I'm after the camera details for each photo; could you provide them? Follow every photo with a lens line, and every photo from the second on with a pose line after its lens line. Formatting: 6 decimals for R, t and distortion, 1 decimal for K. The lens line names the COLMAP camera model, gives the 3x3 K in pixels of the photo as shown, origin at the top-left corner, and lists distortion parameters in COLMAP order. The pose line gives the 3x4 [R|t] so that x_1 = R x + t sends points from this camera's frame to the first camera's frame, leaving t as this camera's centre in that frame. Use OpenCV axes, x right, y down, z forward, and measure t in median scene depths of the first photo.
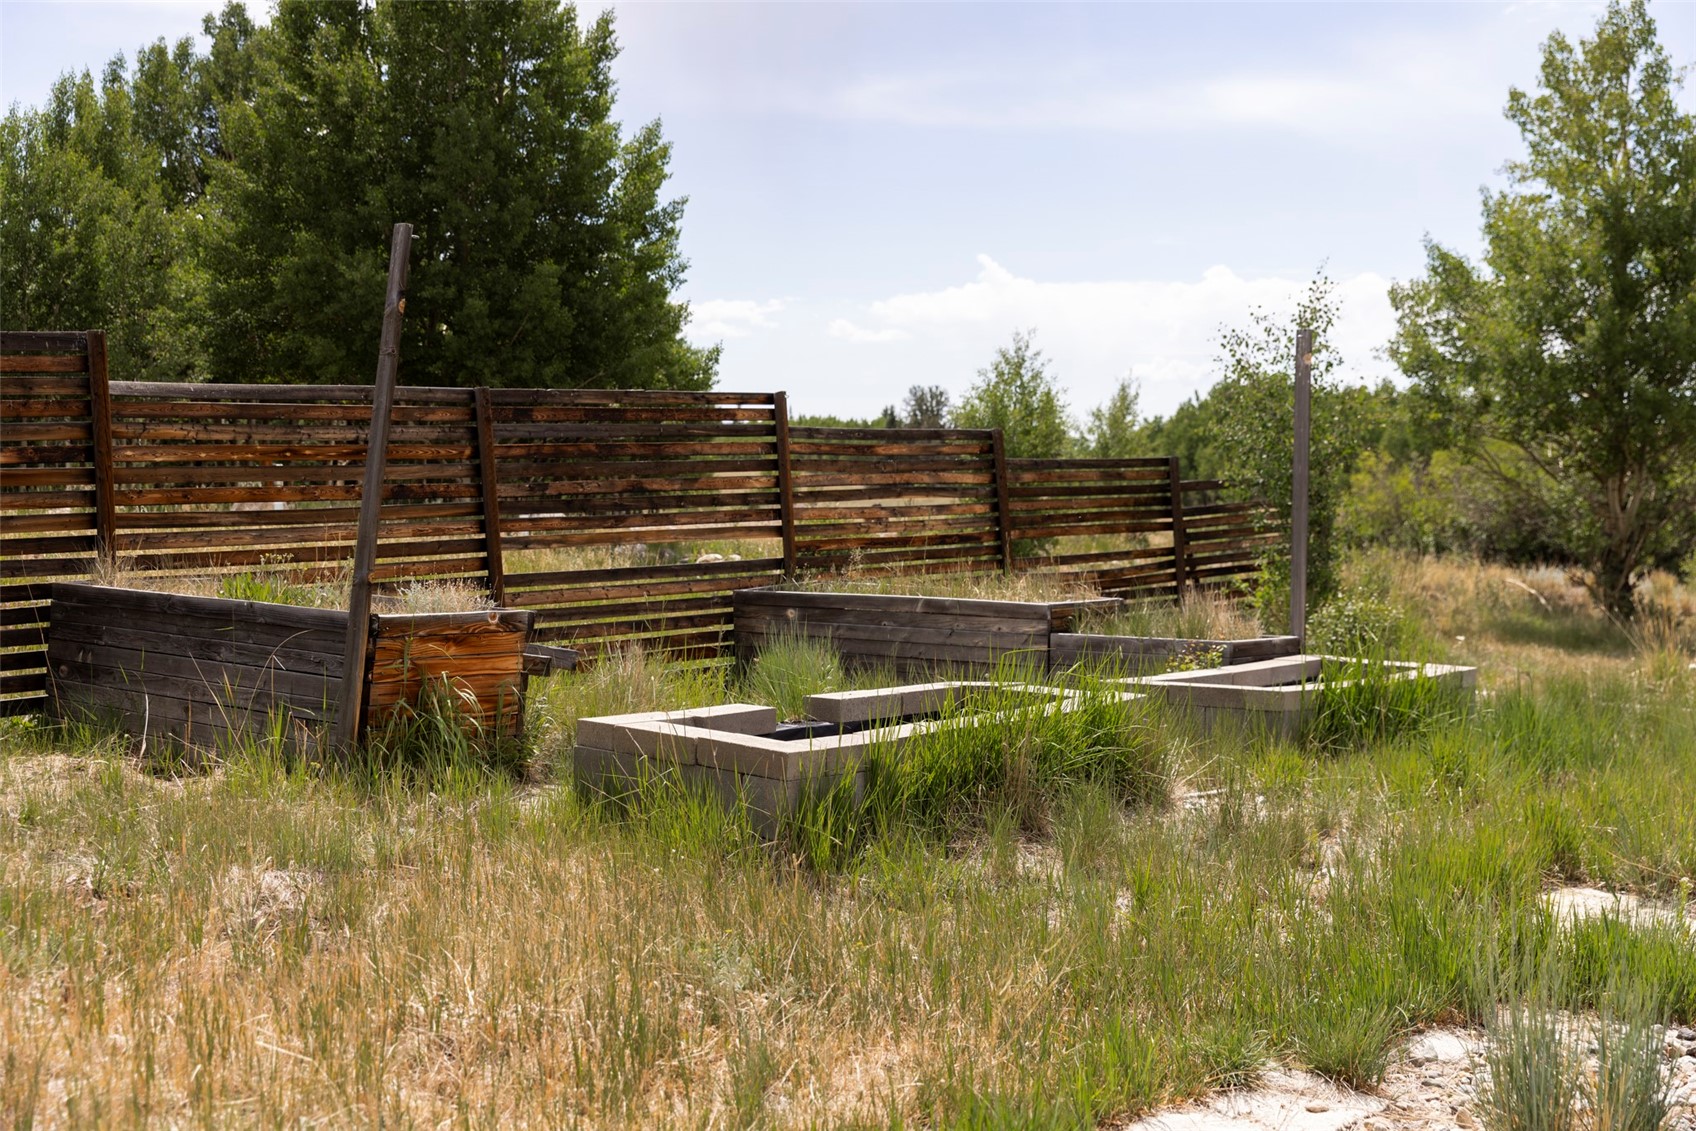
lens RADIAL K [[2150.5, 0, 847.5], [0, 2150.5, 565.9], [0, 0, 1]] dist [-0.025356, 0.000000]
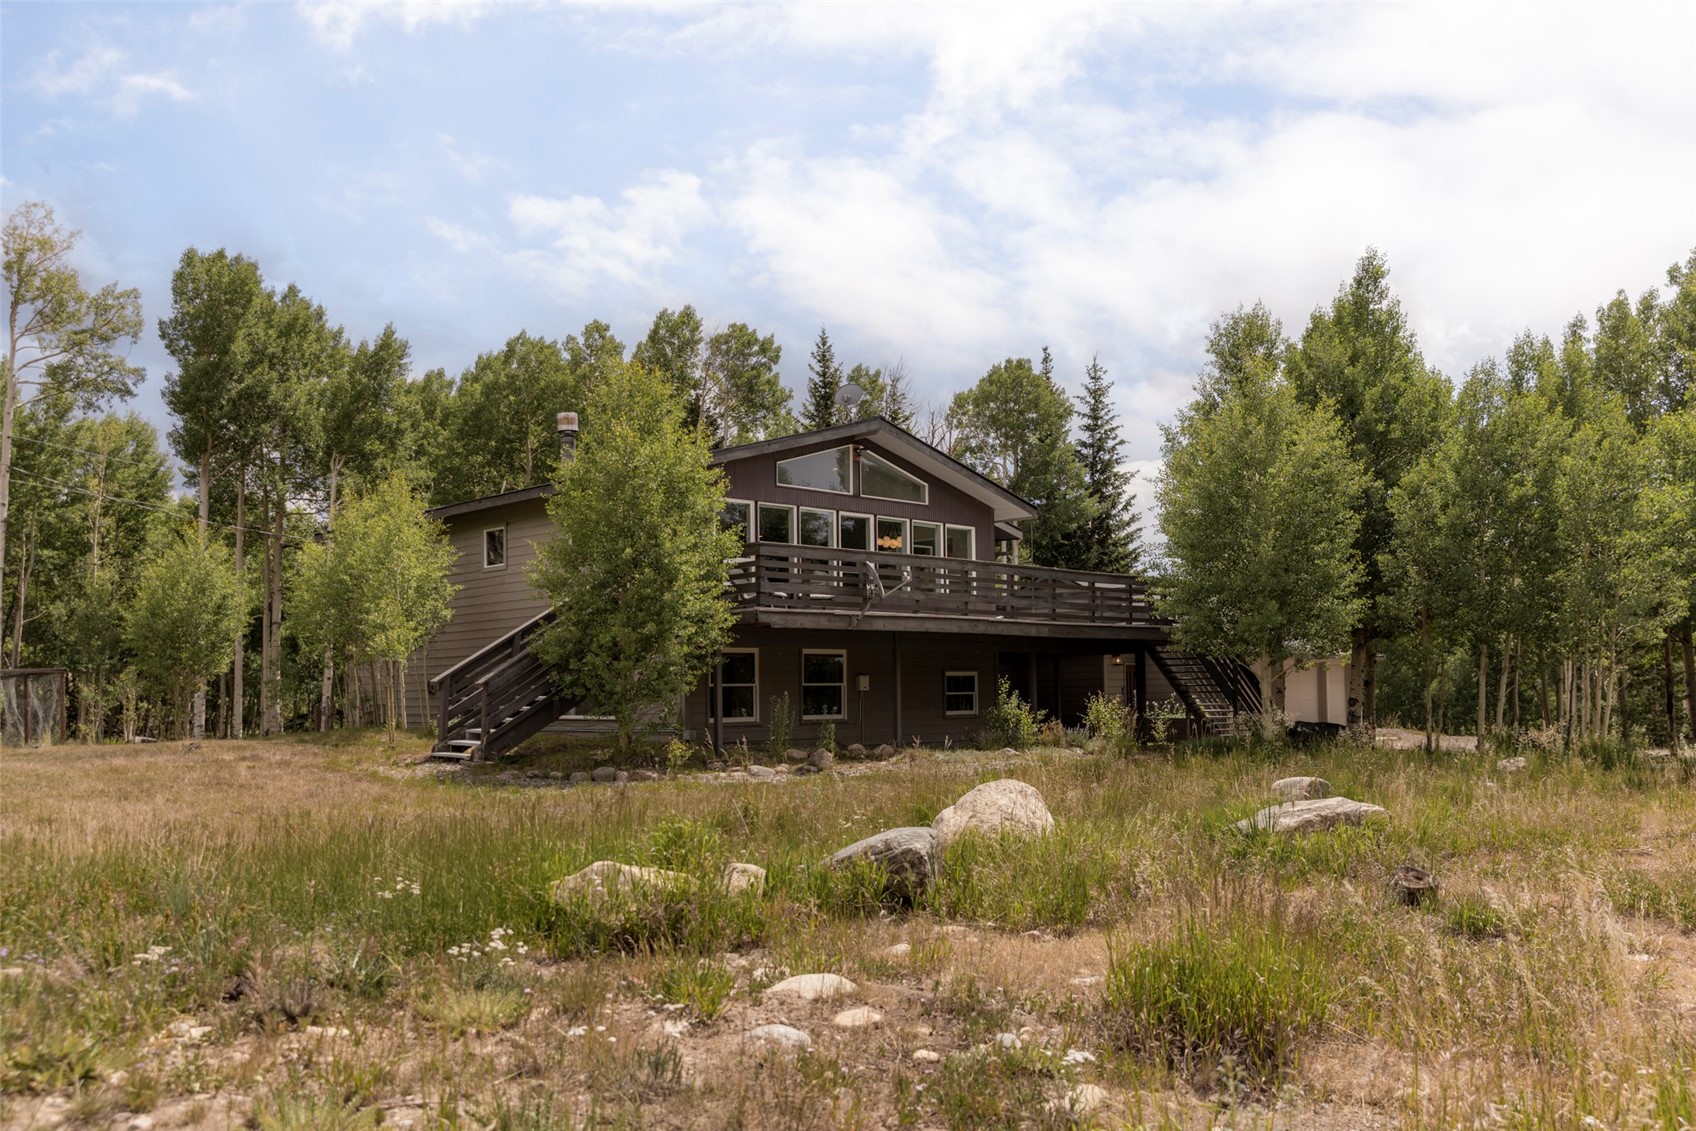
lens RADIAL K [[1463.0, 0, 846.8], [0, 1463.0, 568.1], [0, 0, 1]] dist [0.005911, 0.003167]
pose [[0.702588, -0.049523, -0.709872, -0.100456], [-0.058701, 0.990142, -0.127174, -0.006179], [0.709172, 0.131022, 0.692754, 0.299420]]
